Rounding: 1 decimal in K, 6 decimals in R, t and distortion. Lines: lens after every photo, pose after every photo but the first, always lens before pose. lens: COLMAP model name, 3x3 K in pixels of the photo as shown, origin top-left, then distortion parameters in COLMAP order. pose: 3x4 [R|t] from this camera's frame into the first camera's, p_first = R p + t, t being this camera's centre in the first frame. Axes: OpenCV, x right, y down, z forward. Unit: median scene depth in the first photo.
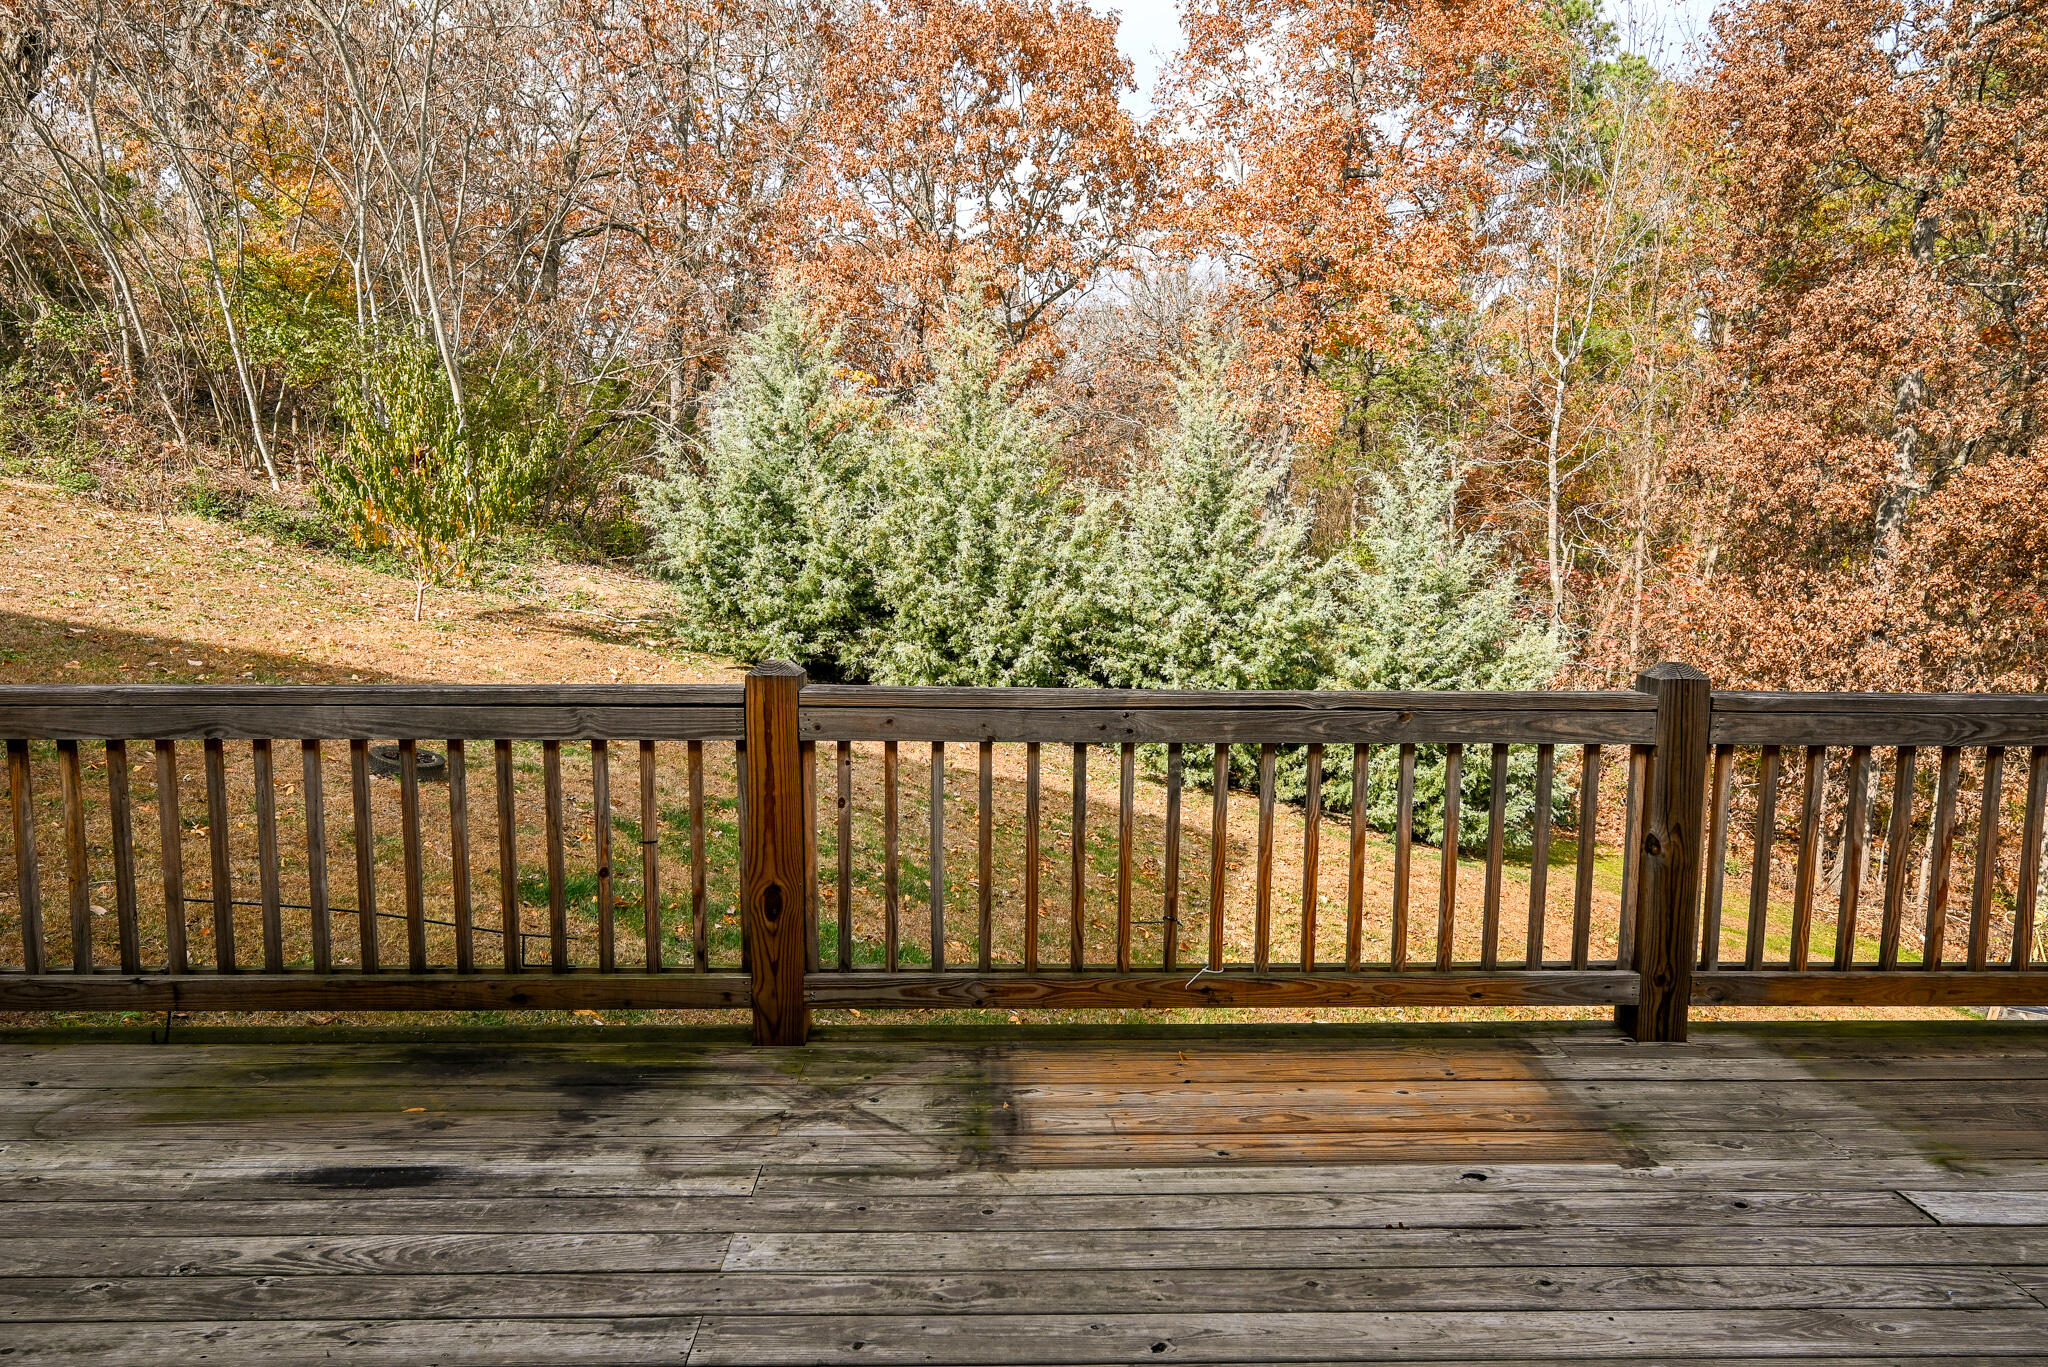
lens RADIAL K [[1270.4, 0, 1019.2], [0, 1270.4, 700.6], [0, 0, 1]] dist [-0.001730, 0.001818]
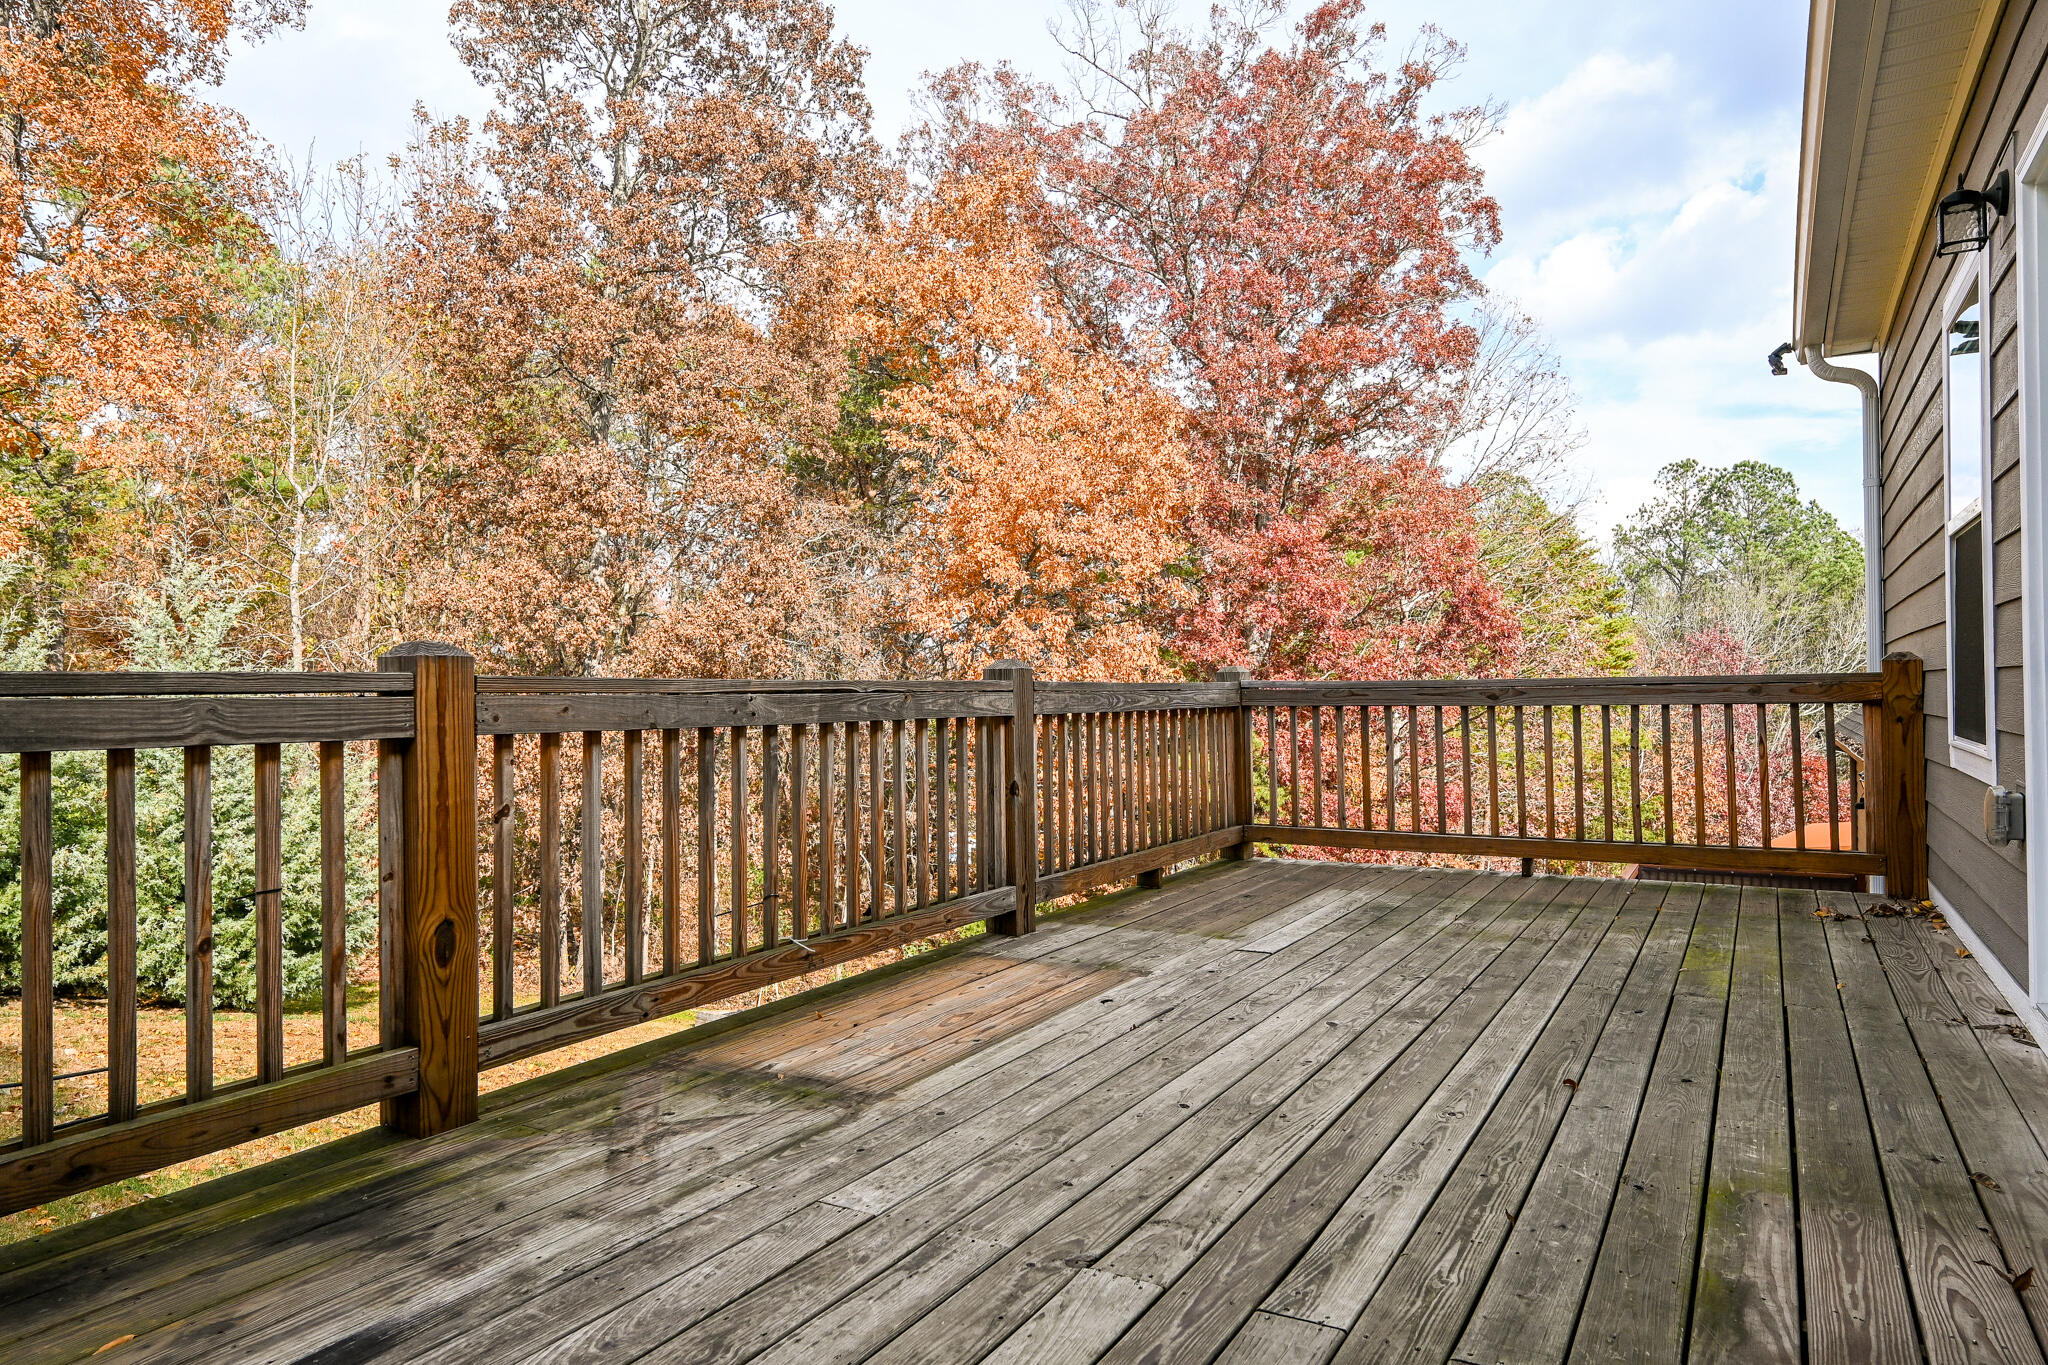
lens RADIAL K [[1270.4, 0, 1014.0], [0, 1270.4, 687.6], [0, 0, 1]] dist [-0.001730, 0.001818]
pose [[0.531560, -0.008916, 0.846974, -0.135297], [0.124526, 0.989902, -0.067732, 0.019809], [-0.837817, 0.141474, 0.527302, 0.051674]]
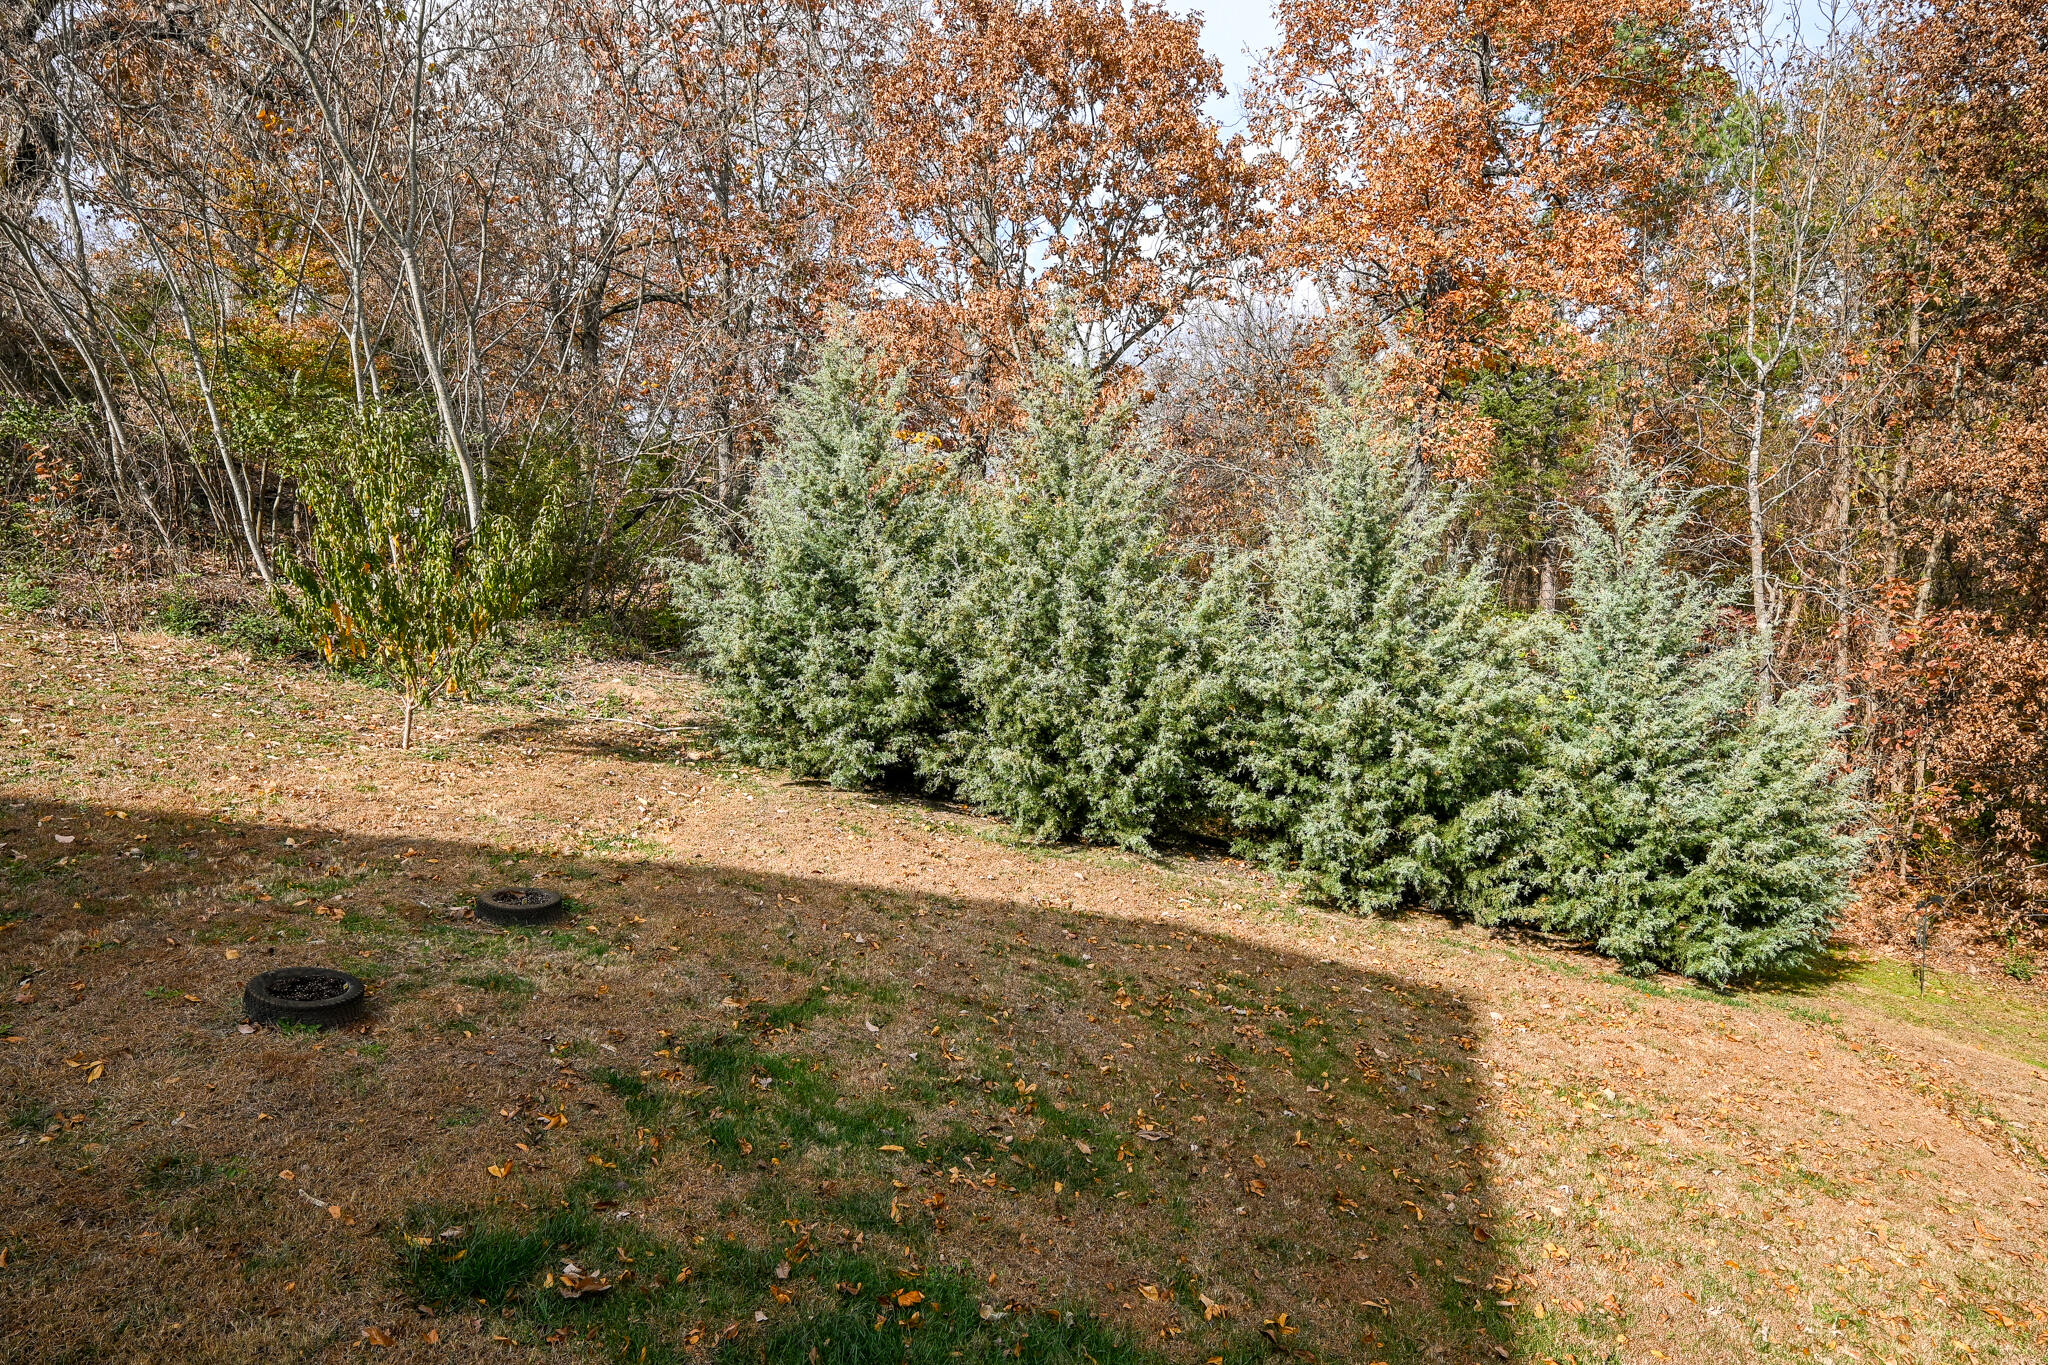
lens RADIAL K [[1270.4, 0, 1024.6], [0, 1270.4, 686.3], [0, 0, 1]] dist [-0.001730, 0.001818]
pose [[0.997981, -0.046024, -0.043767, -0.036141], [0.043251, 0.997119, -0.062321, -0.032361], [0.046509, 0.060302, 0.997096, 0.189286]]
